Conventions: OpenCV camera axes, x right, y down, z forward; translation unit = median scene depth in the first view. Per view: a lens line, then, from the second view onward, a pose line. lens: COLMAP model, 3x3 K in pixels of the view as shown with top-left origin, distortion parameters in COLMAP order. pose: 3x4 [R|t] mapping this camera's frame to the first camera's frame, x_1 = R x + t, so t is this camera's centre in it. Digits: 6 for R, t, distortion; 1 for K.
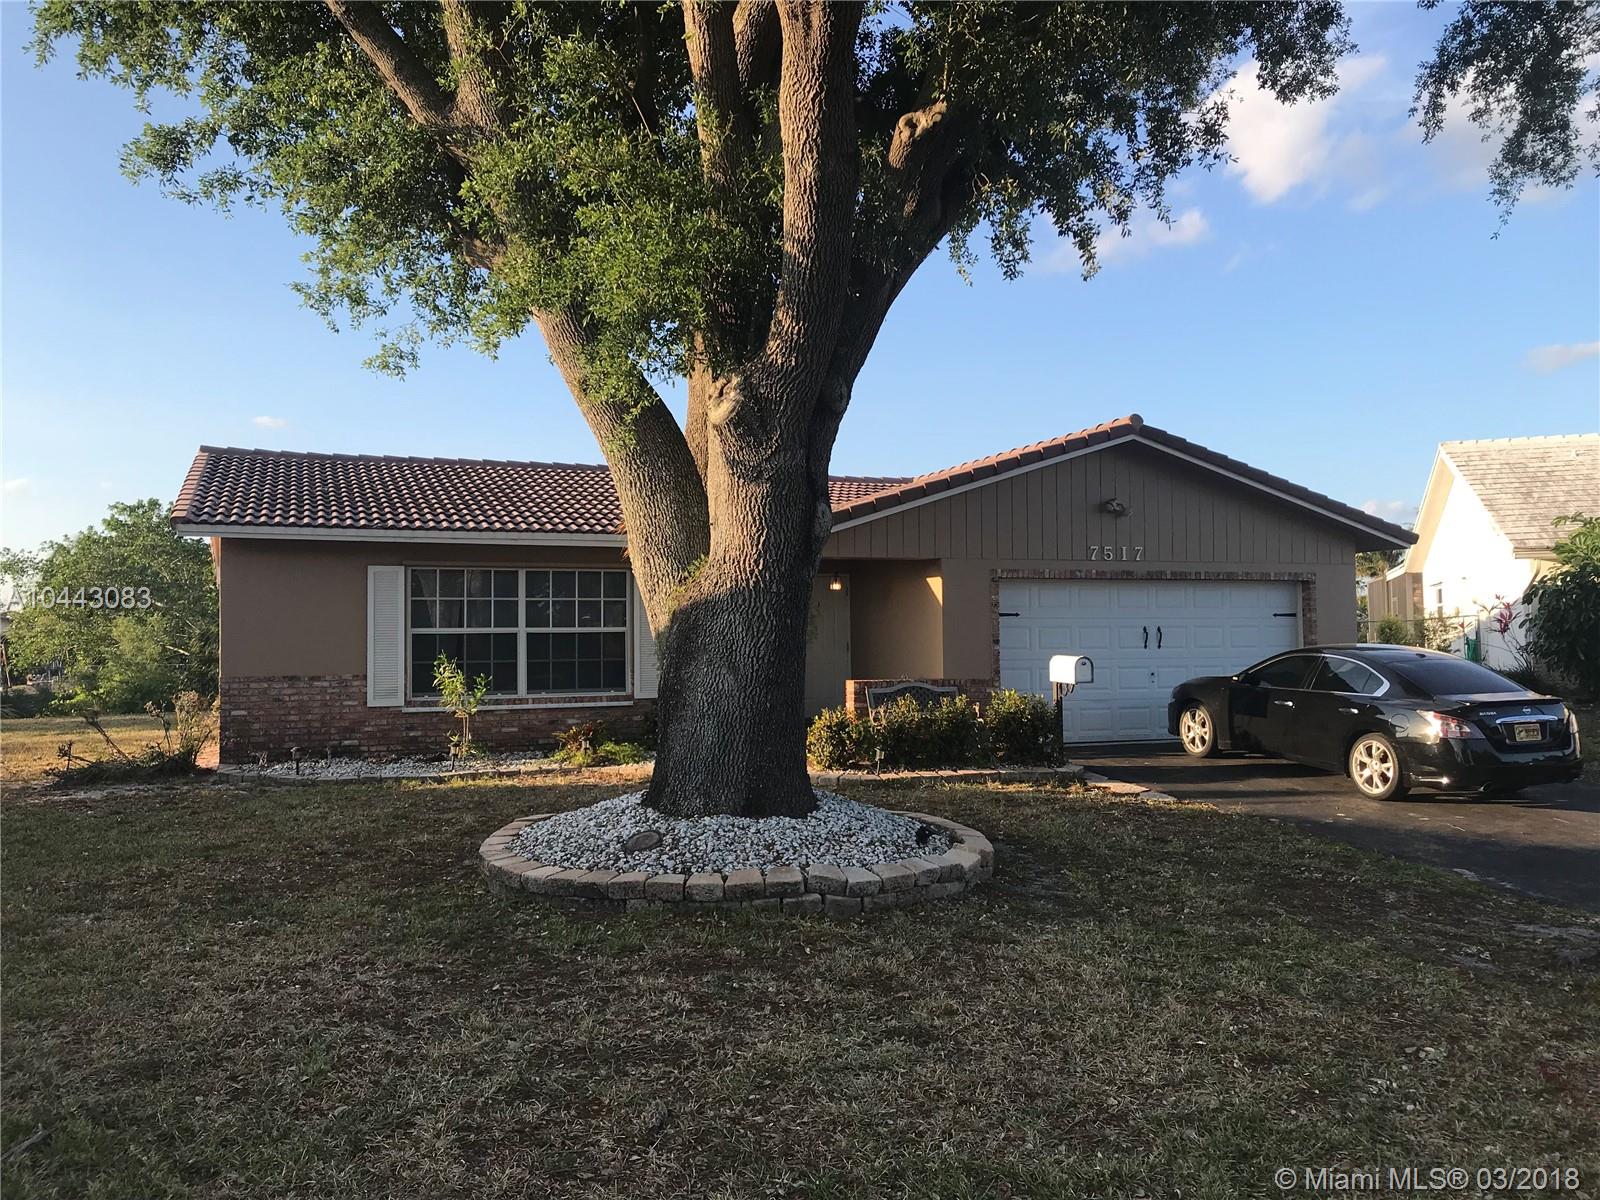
lens RADIAL K [[1307.8, 0, 800.0], [0, 1307.8, 600.0], [0, 0, 1]] dist [0.004544, 0.001571]
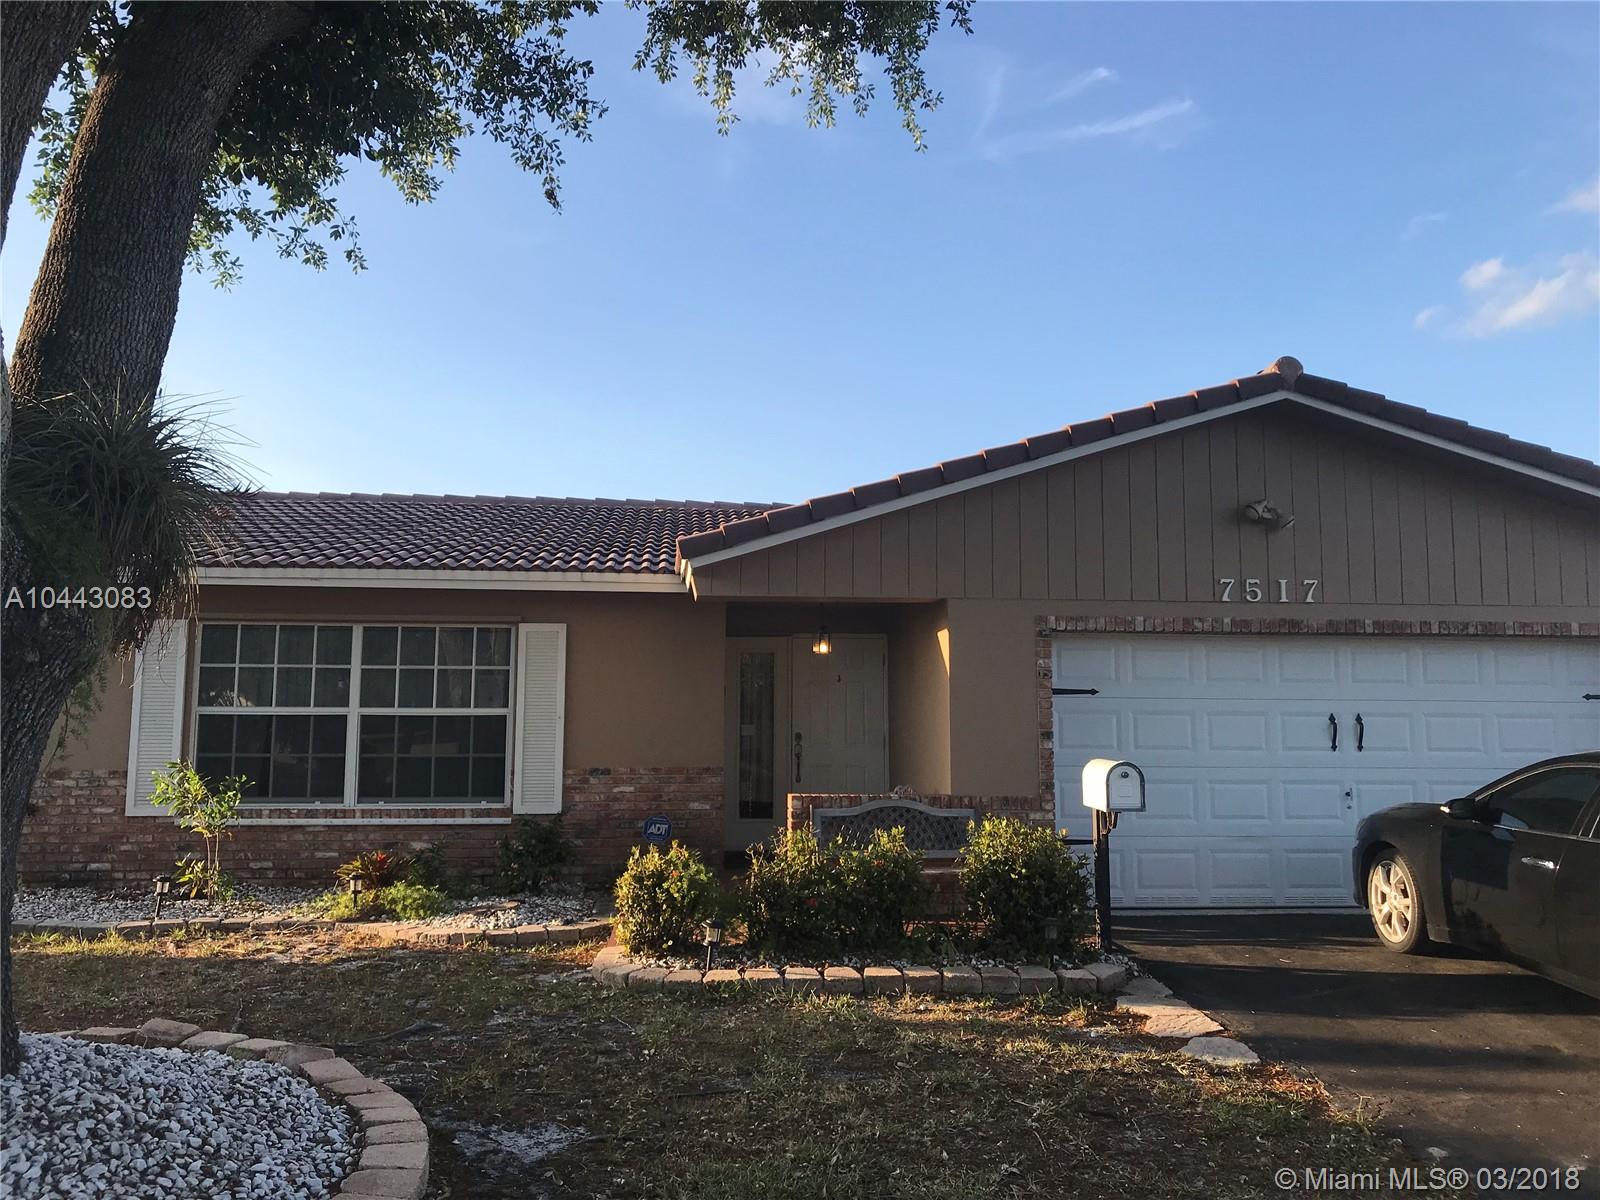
lens RADIAL K [[1307.8, 0, 800.0], [0, 1307.8, 600.0], [0, 0, 1]] dist [0.004544, 0.001571]
pose [[0.962424, -0.016963, -0.271022, 0.210606], [-0.004025, 0.997046, -0.076698, 0.016546], [0.271522, 0.074906, 0.959513, 0.389076]]
